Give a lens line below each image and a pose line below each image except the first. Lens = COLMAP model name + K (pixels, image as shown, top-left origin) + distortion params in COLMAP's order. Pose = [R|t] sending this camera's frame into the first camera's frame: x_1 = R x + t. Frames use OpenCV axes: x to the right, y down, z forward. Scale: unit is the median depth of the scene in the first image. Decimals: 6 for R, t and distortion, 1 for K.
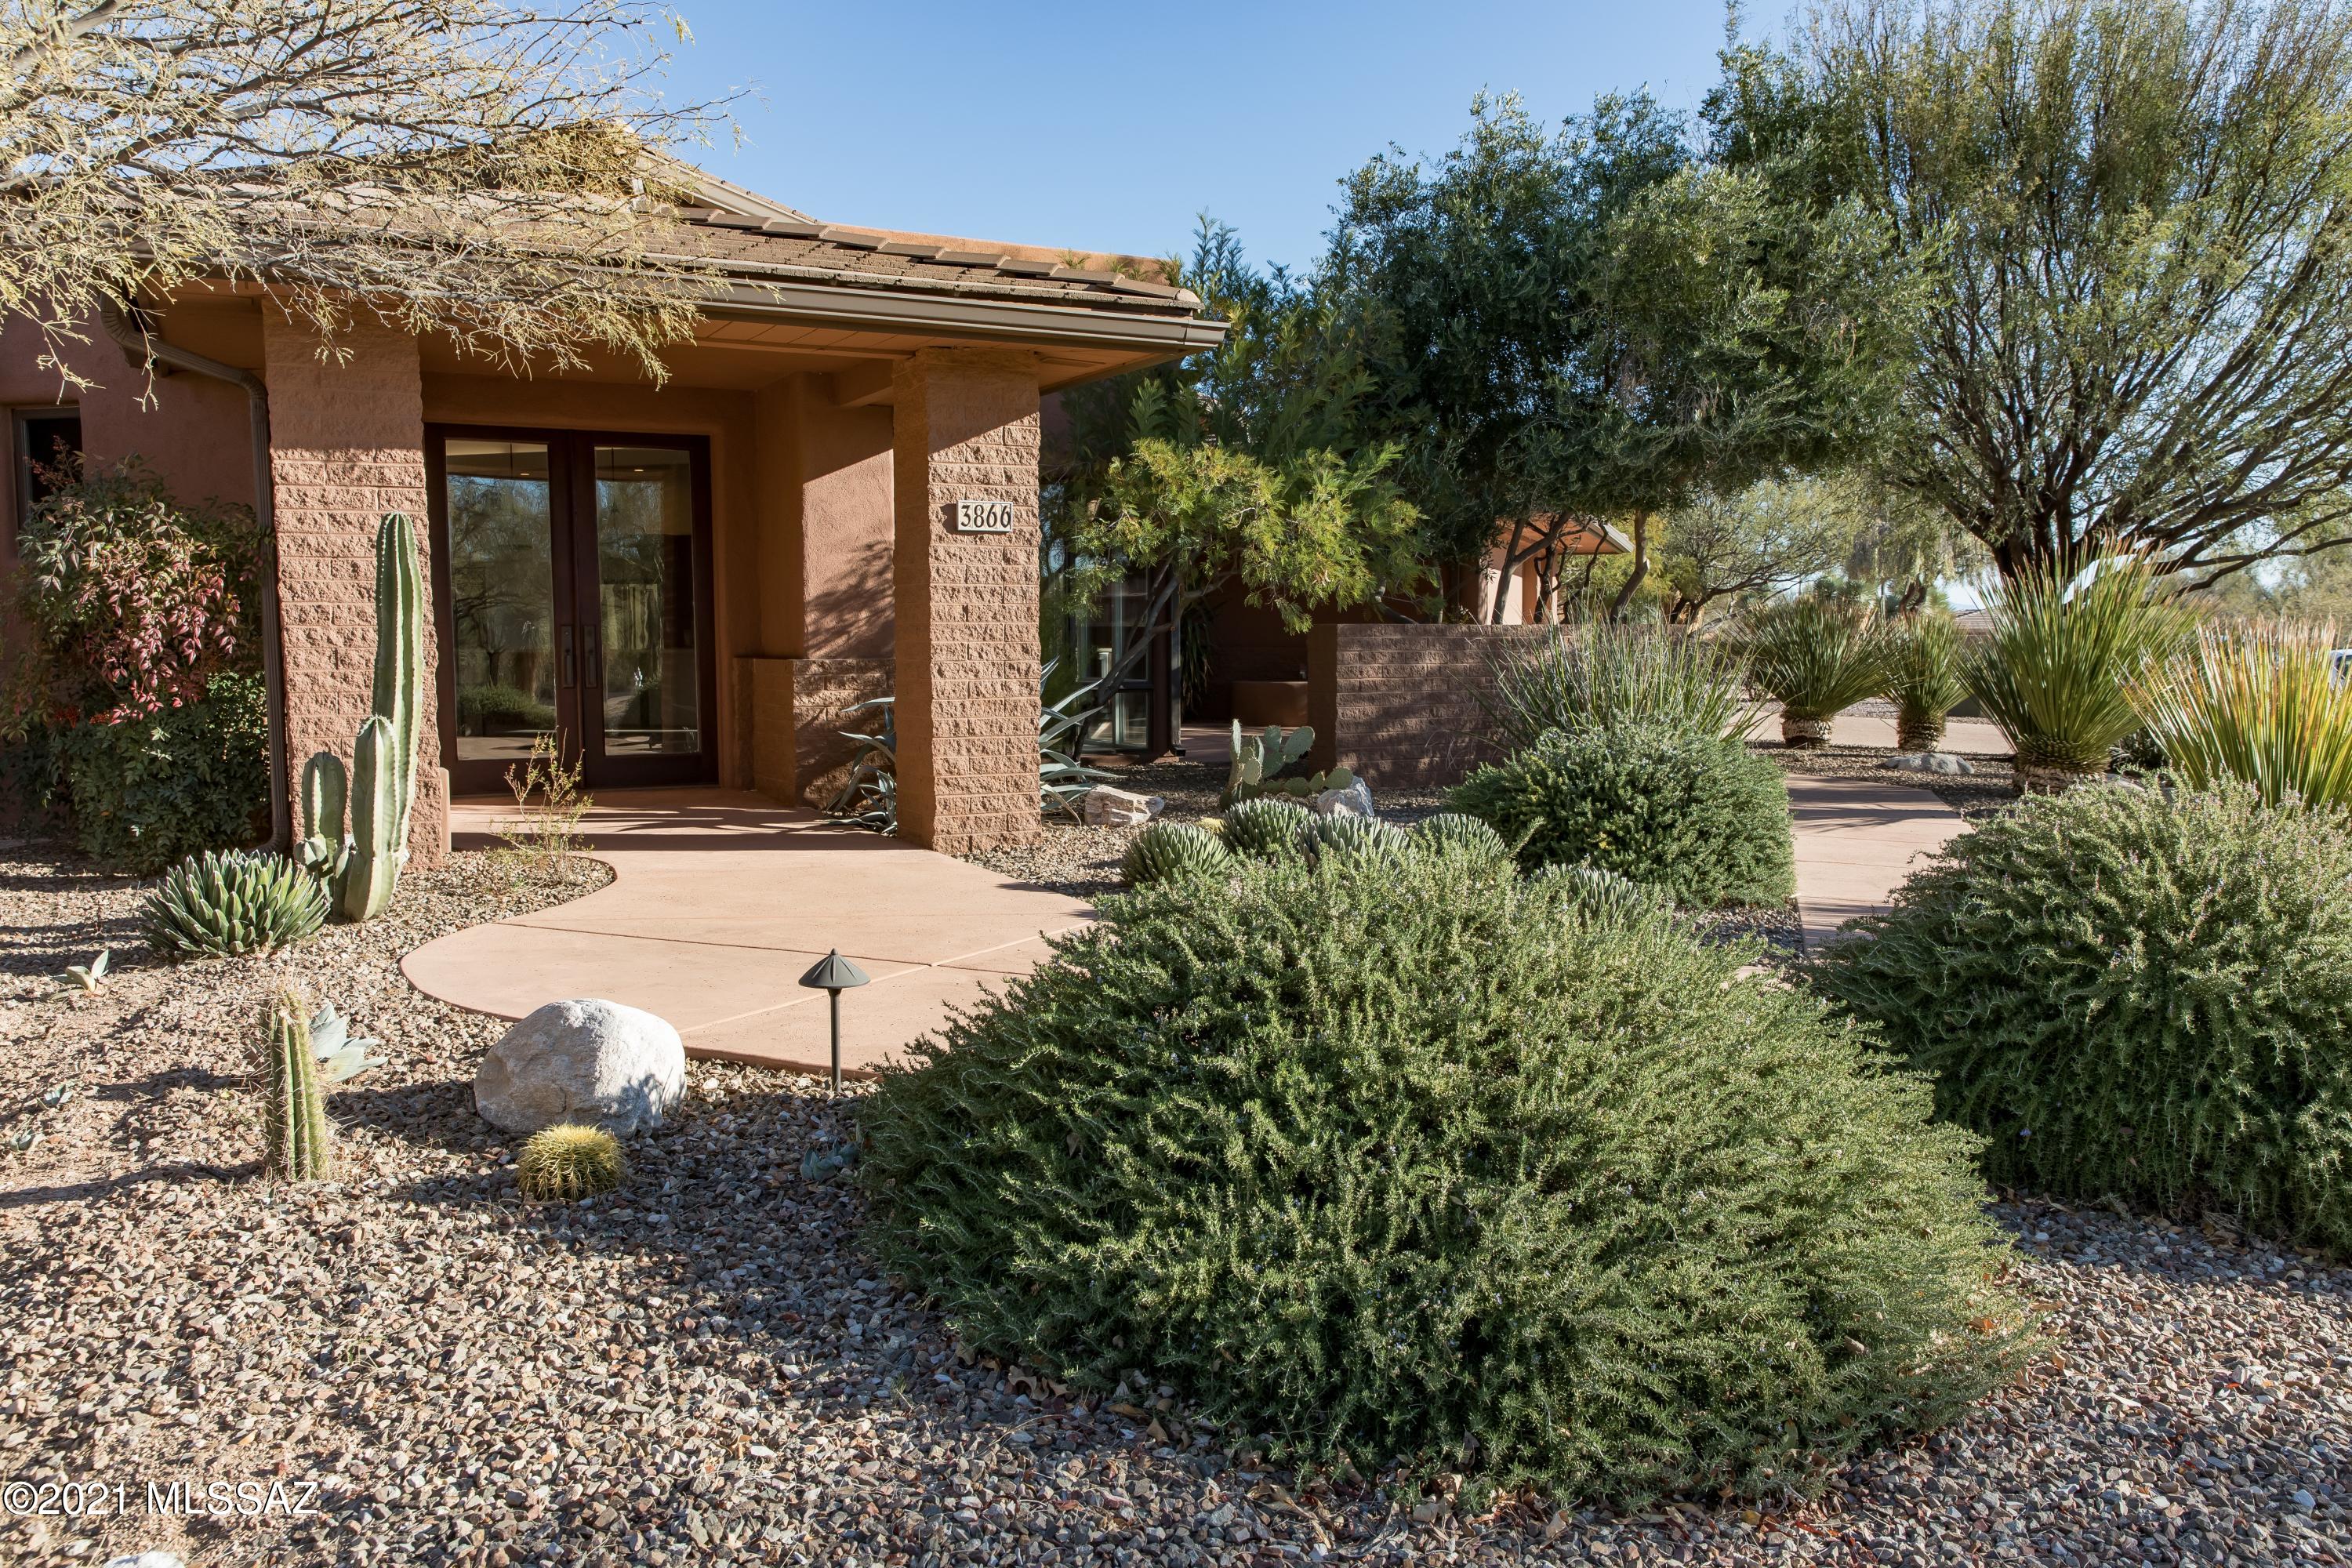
lens RADIAL K [[1765.2, 0, 1179.4], [0, 1765.2, 791.4], [0, 0, 1]] dist [0.005333, -0.005458]
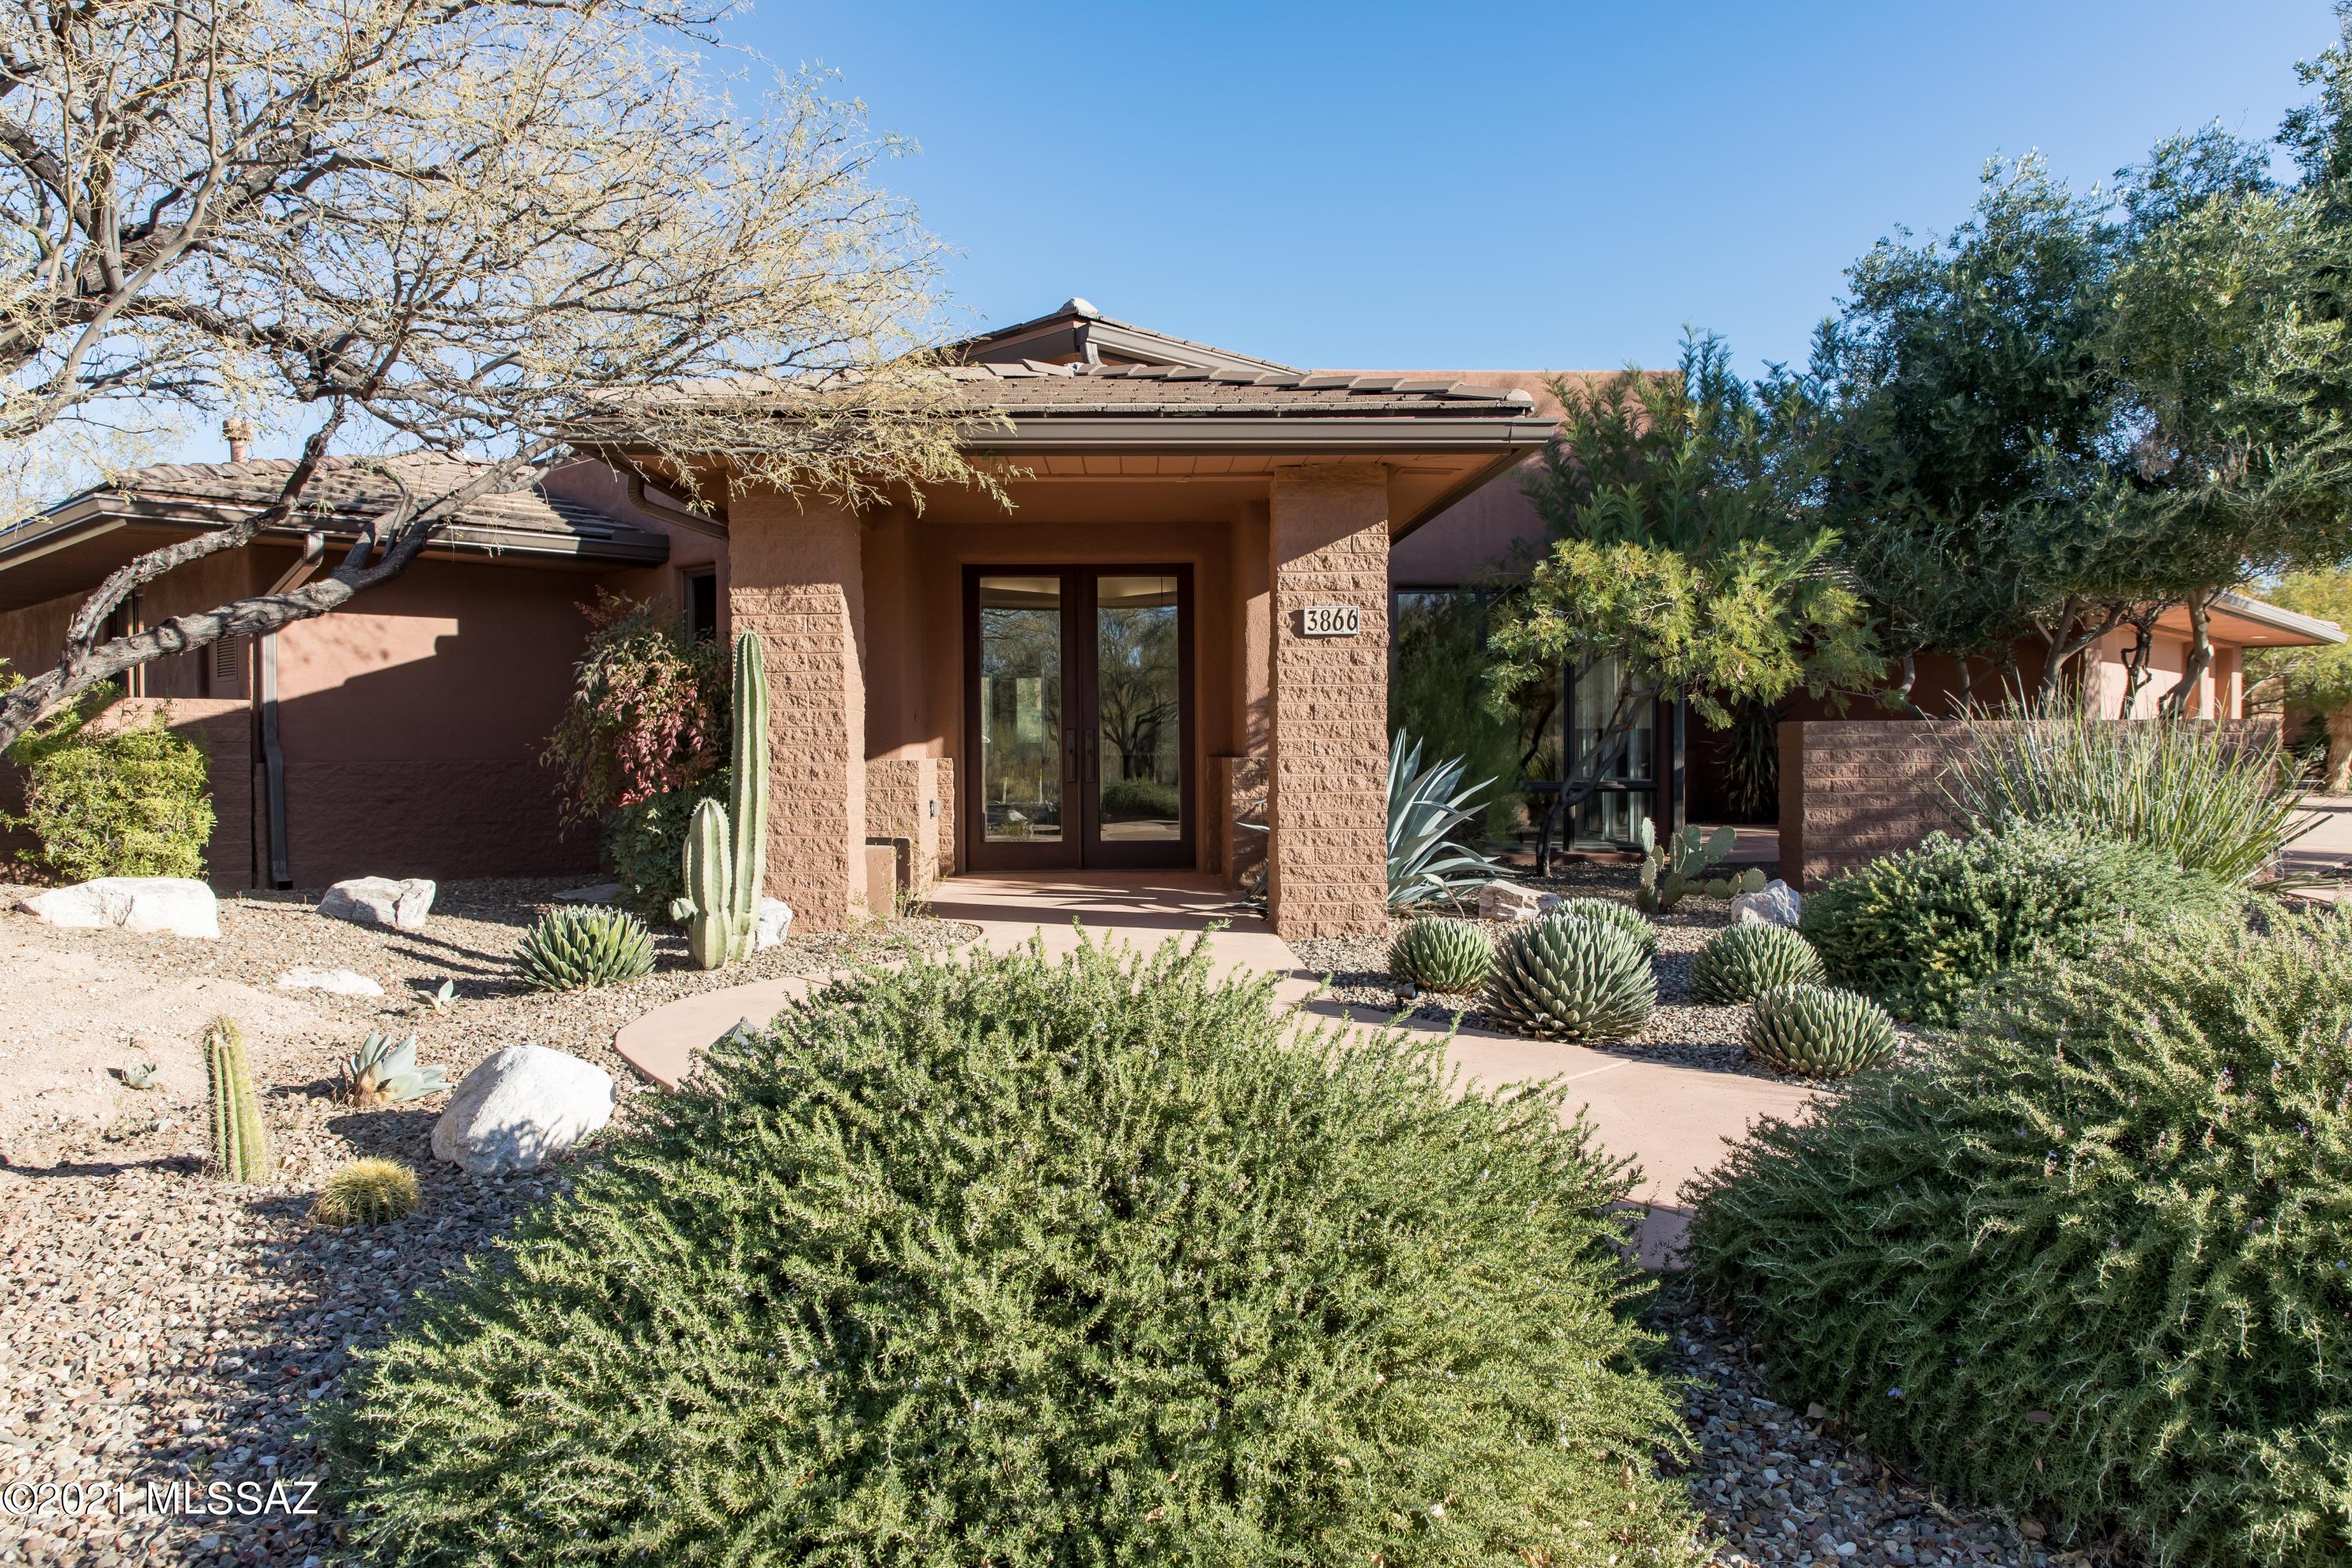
lens RADIAL K [[1562.4, 0, 1166.2], [0, 1562.4, 783.1], [0, 0, 1]] dist [0.006456, 0.001624]
pose [[0.901960, 0.006248, -0.431775, 0.204697], [-0.033297, 0.997925, -0.055114, -0.003724], [0.430534, 0.064087, 0.900296, 0.120432]]
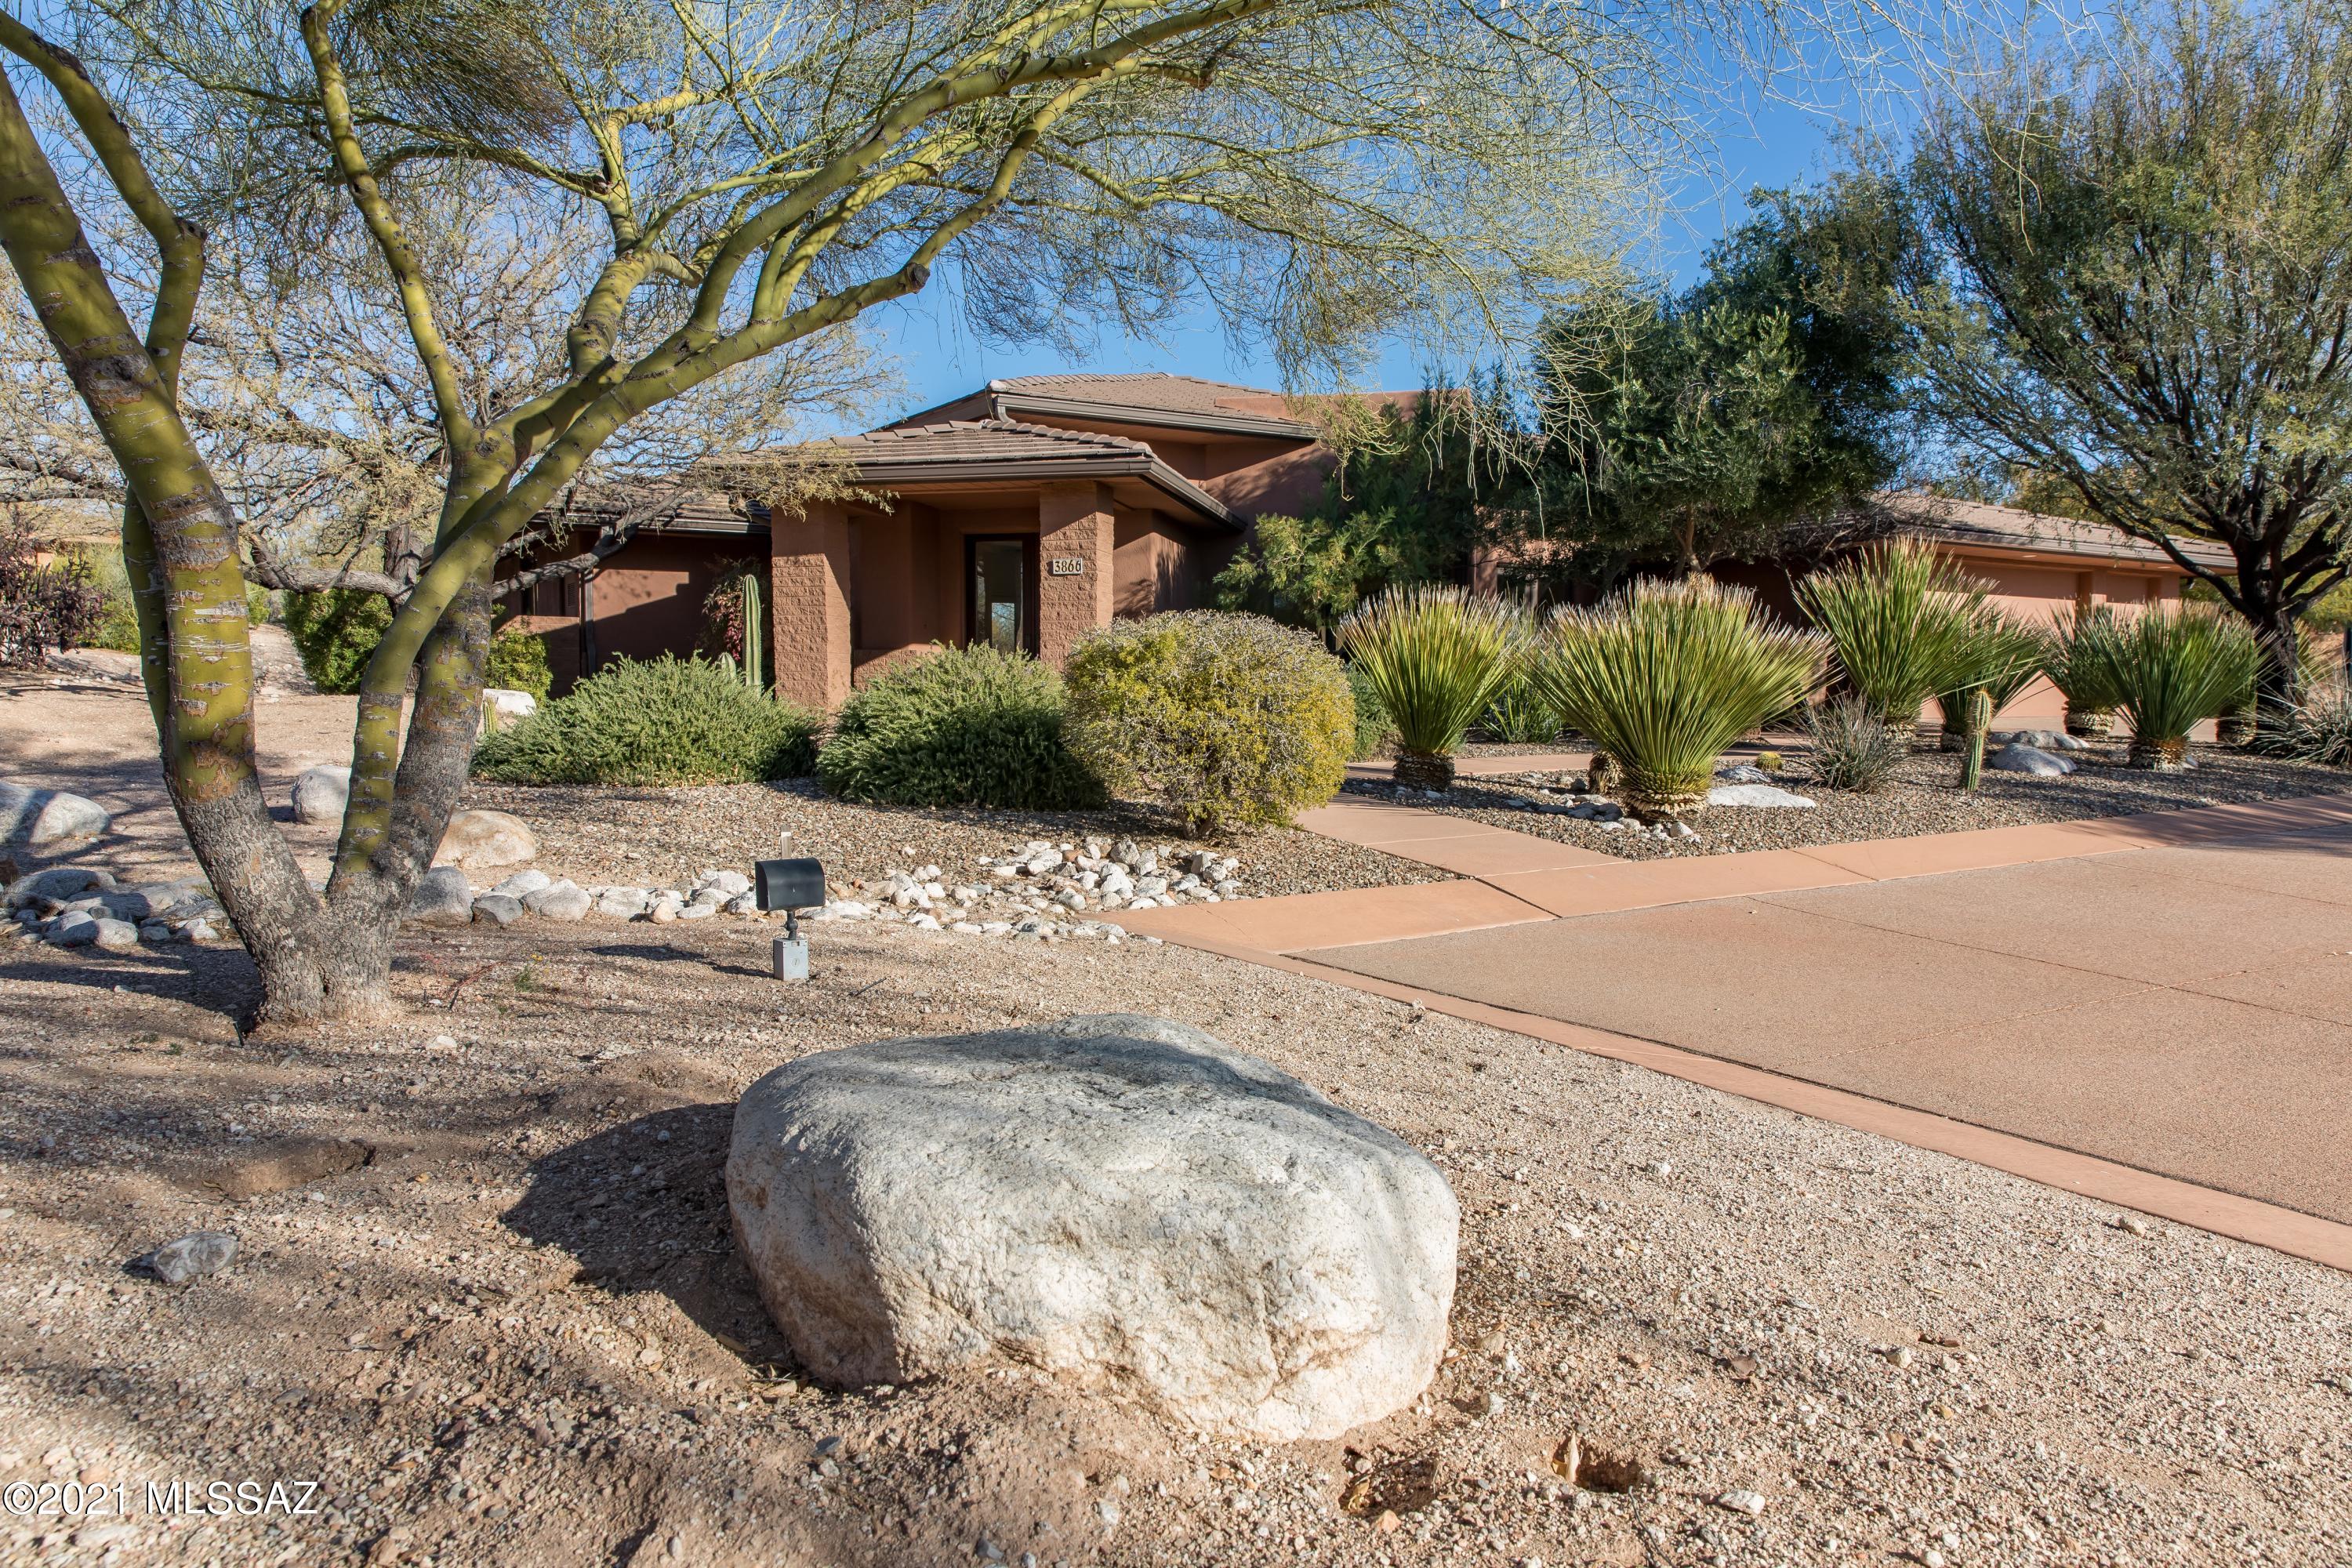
lens RADIAL K [[1562.4, 0, 1175.2], [0, 1562.4, 783.0], [0, 0, 1]] dist [0.006456, 0.001624]
pose [[0.773100, 0.038549, -0.633111, 1.091720], [-0.057010, 0.998335, -0.008829, 0.093011], [0.631717, 0.042920, 0.774010, -0.260654]]
